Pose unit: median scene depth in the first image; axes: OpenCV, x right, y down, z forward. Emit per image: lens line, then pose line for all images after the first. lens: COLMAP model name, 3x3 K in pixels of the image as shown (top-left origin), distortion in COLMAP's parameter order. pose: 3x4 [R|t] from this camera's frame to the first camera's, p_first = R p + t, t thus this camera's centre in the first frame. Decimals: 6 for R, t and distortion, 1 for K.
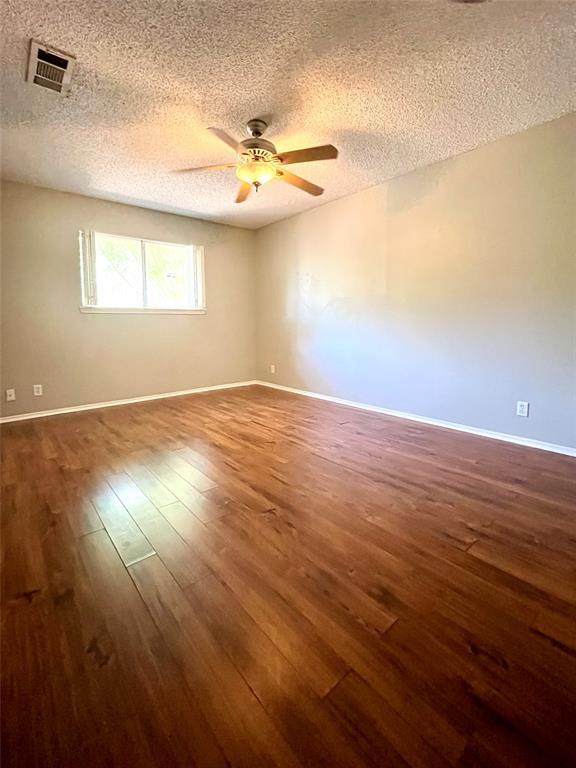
lens RADIAL K [[307.4, 0, 290.2], [0, 307.4, 384.3], [0, 0, 1]] dist [-0.001737, 0.000242]
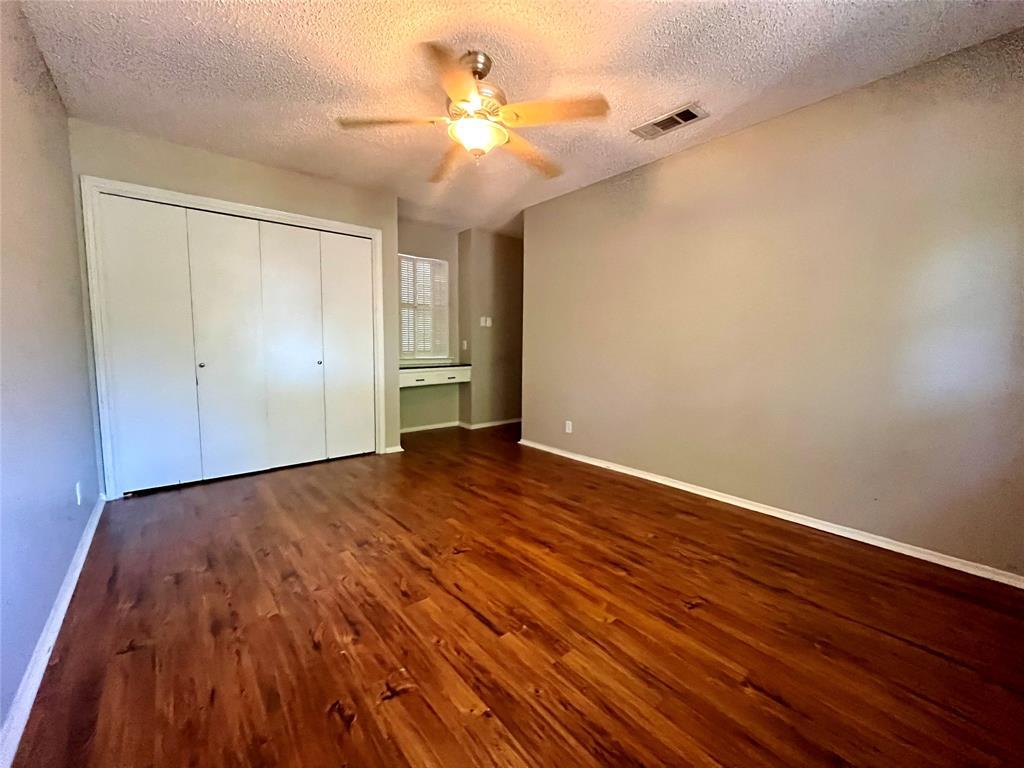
lens RADIAL K [[409.8, 0, 509.1], [0, 409.8, 382.6], [0, 0, 1]] dist [-0.001737, 0.000242]
pose [[-0.999655, -0.006403, 0.025486, -0.219463], [0.000839, 0.961588, 0.274497, -0.451785], [-0.026265, 0.274423, -0.961250, 2.094053]]
